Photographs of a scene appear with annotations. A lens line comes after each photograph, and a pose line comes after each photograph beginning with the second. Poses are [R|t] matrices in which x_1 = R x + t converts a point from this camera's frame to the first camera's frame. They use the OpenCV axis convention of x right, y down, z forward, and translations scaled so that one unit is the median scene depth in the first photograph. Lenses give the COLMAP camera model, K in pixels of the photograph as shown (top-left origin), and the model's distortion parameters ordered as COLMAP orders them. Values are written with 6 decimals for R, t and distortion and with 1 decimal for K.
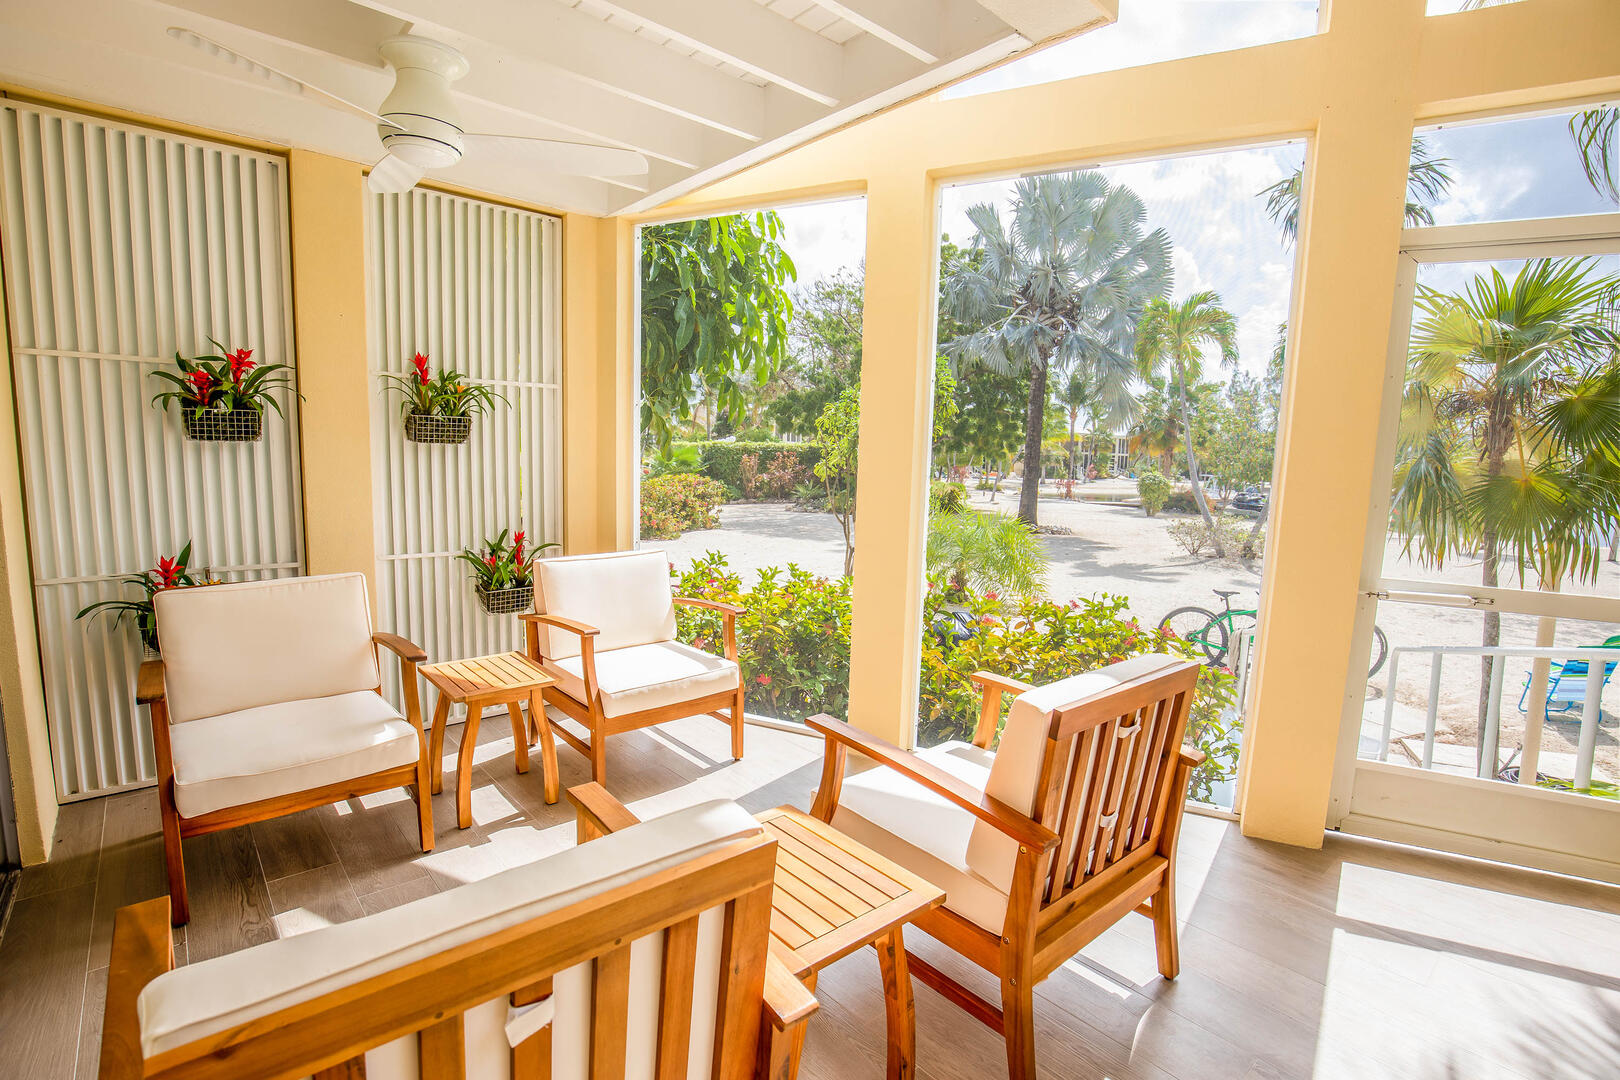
lens RADIAL K [[778.5, 0, 810.0], [0, 778.5, 540.0], [0, 0, 1]] dist [-0.035097, -0.000267]
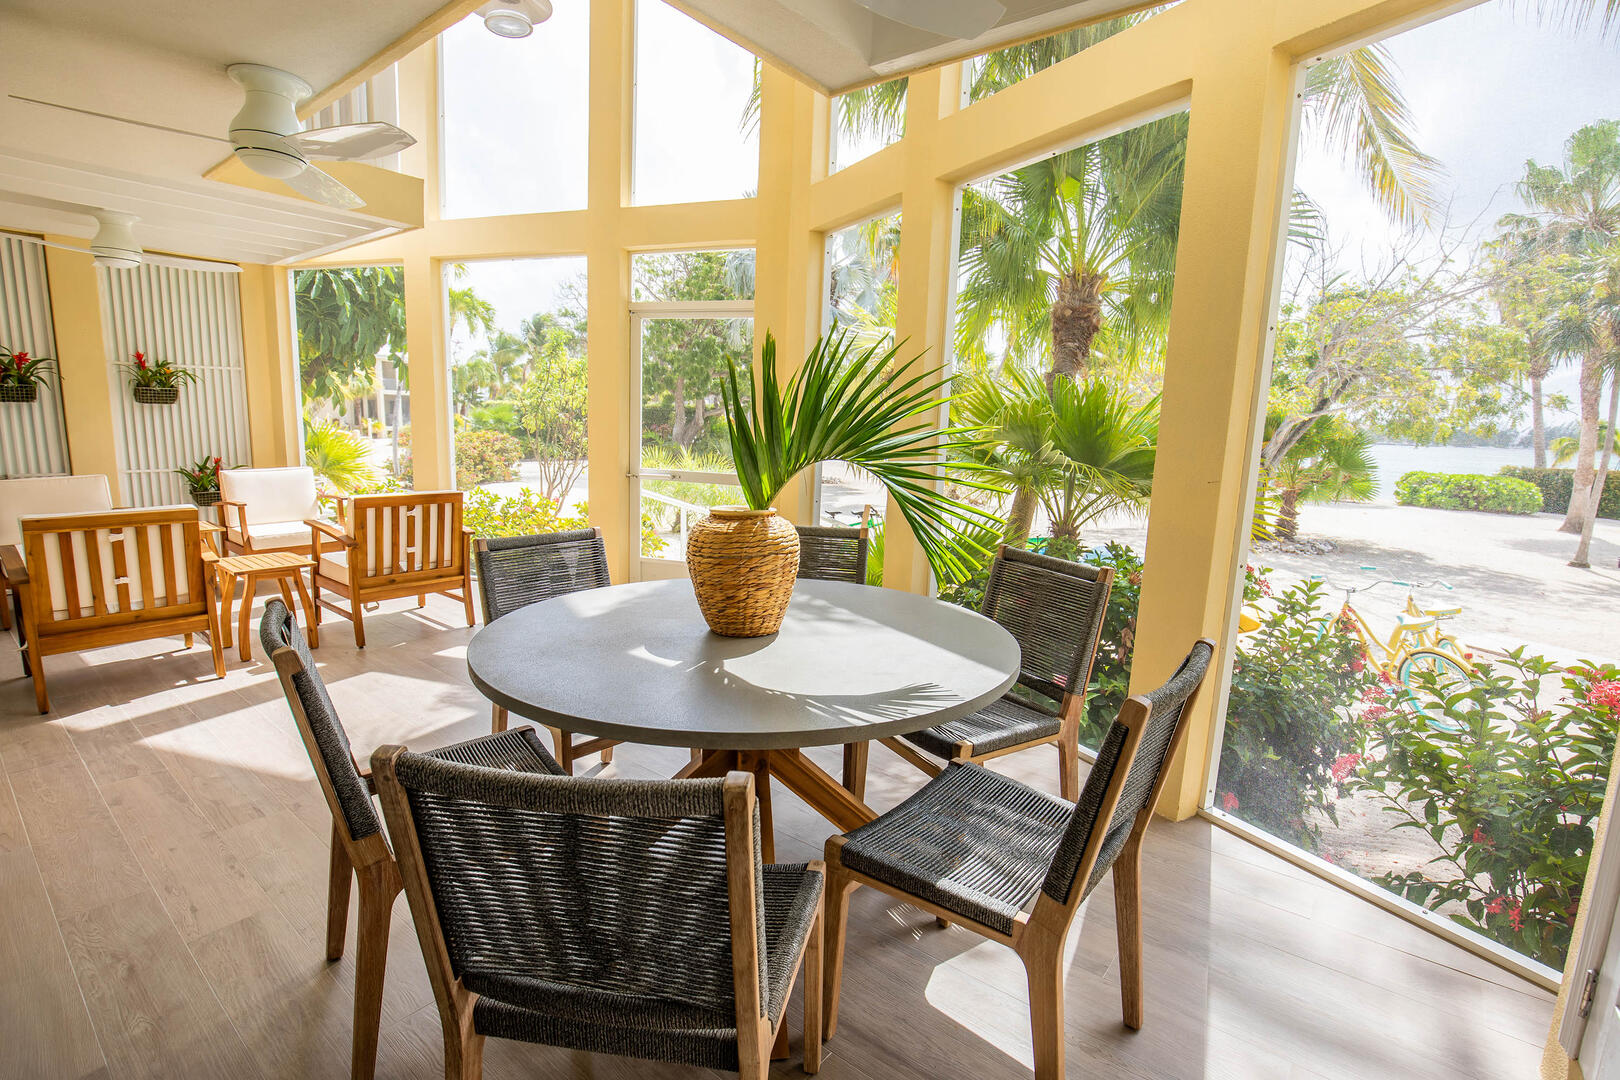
lens RADIAL K [[749.1, 0, 792.7], [0, 749.1, 535.1], [0, 0, 1]] dist [-0.023067, 0.000400]
pose [[0.983776, -0.024573, 0.177712, 0.595656], [0.015522, 0.998519, 0.052144, 0.099245], [-0.178730, -0.048540, 0.982700, -0.848579]]
